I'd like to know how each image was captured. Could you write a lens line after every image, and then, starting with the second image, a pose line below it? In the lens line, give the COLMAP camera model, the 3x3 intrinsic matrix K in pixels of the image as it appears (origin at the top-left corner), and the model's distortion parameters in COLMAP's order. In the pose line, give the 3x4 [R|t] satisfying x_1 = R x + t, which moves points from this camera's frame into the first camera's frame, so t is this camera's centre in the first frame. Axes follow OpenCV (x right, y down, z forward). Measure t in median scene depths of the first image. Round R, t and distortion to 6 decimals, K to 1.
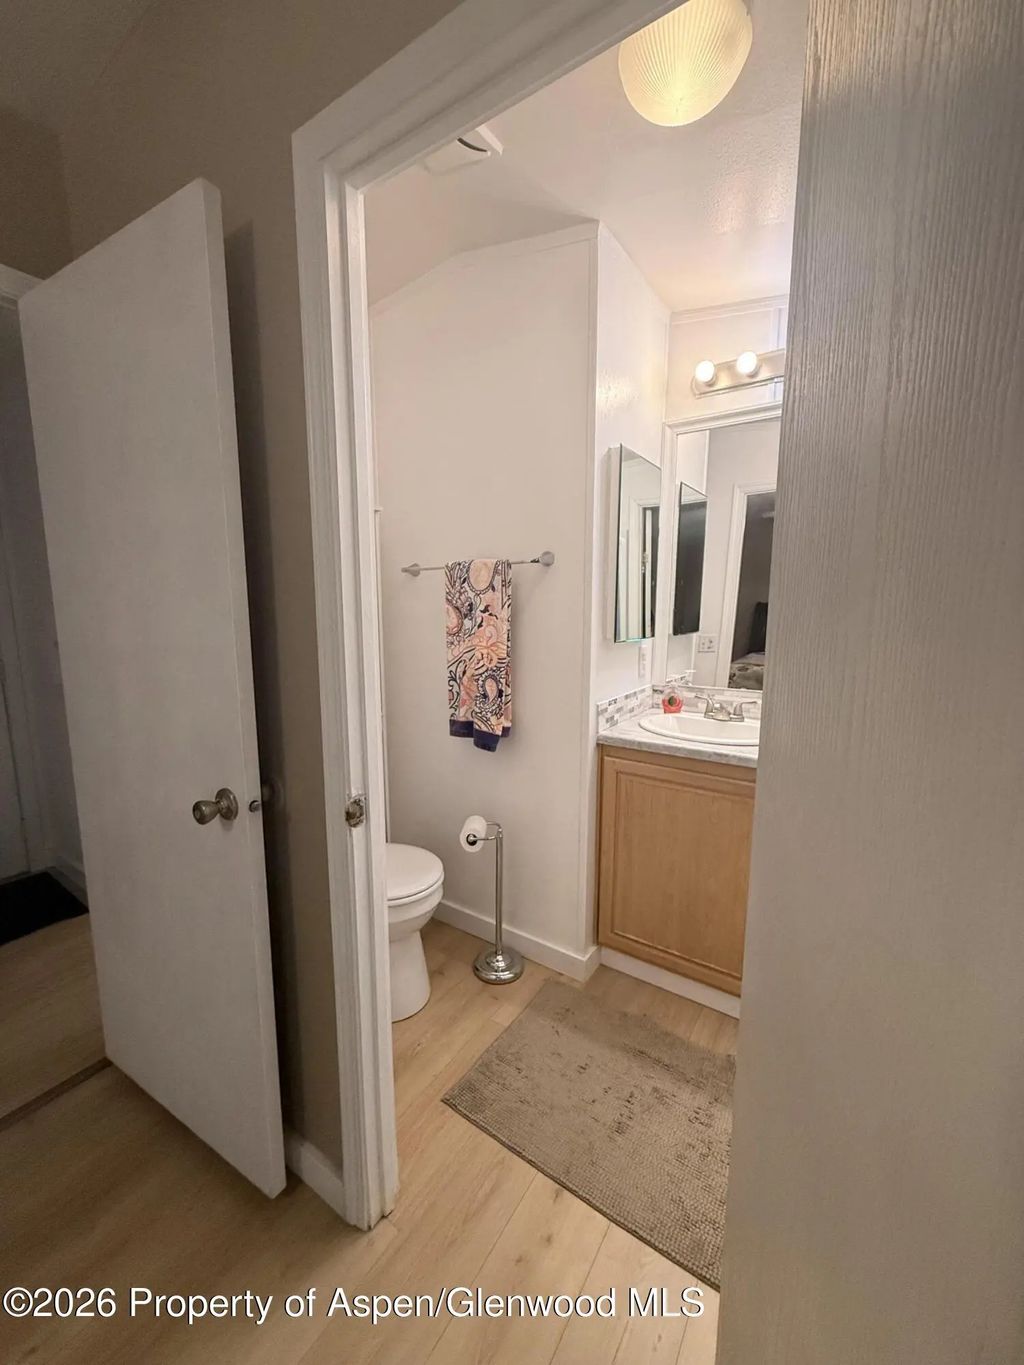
lens RADIAL K [[542.8, 0, 509.0], [0, 542.8, 682.2], [0, 0, 1]] dist [-0.003527, 0.001356]
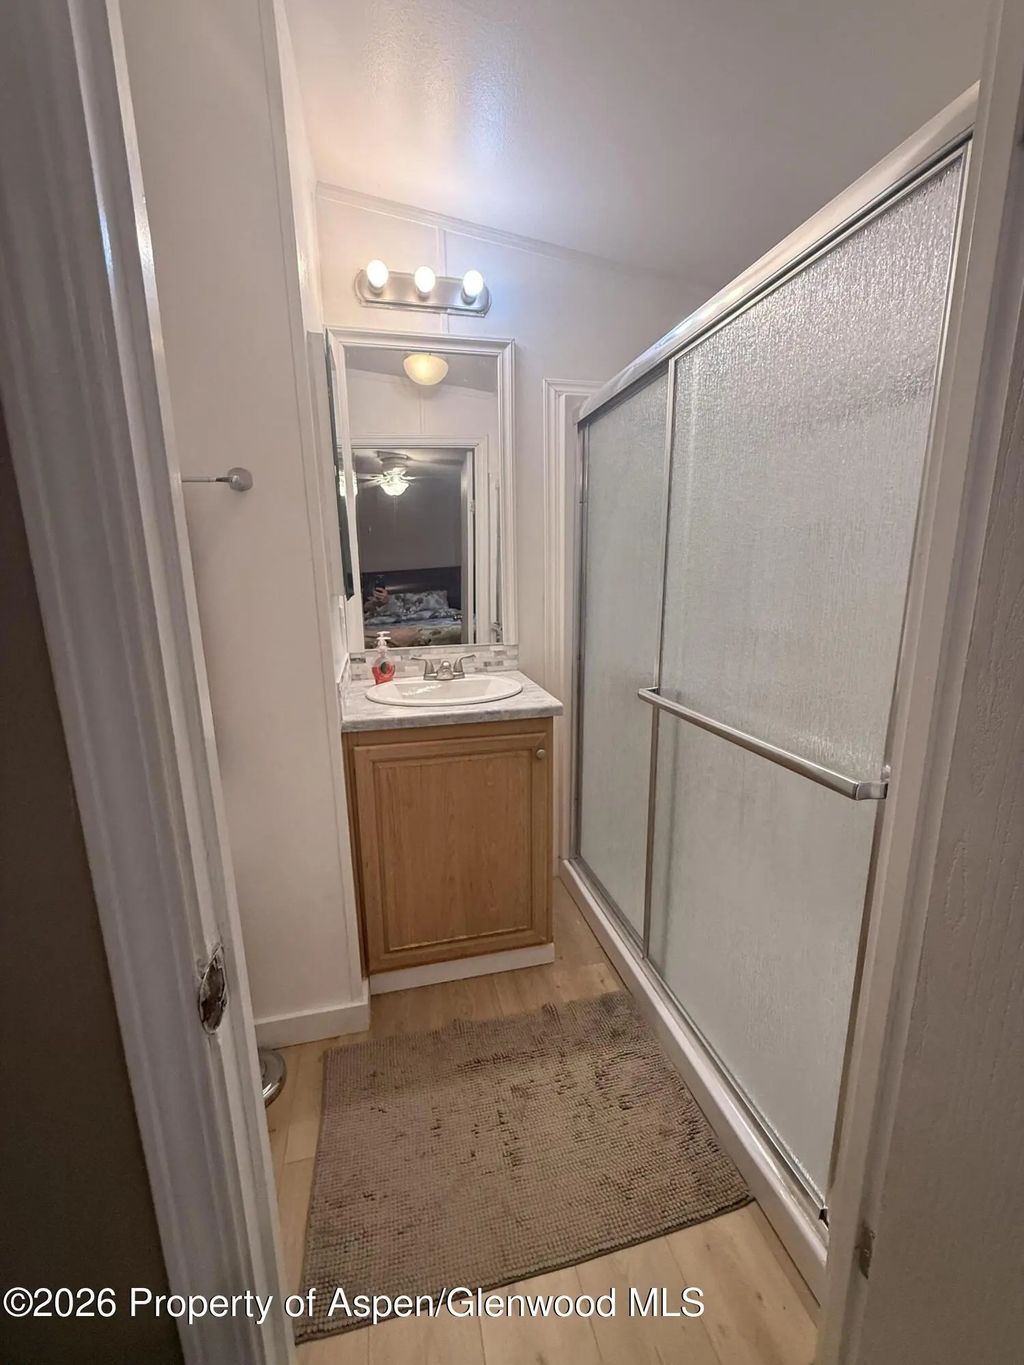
lens RADIAL K [[542.8, 0, 510.5], [0, 542.8, 683.9], [0, 0, 1]] dist [-0.003527, 0.001356]
pose [[0.674868, -0.161931, 0.719952, -0.233687], [0.123699, 0.986646, 0.105963, -0.008811], [-0.727497, 0.017546, 0.685887, 0.318250]]
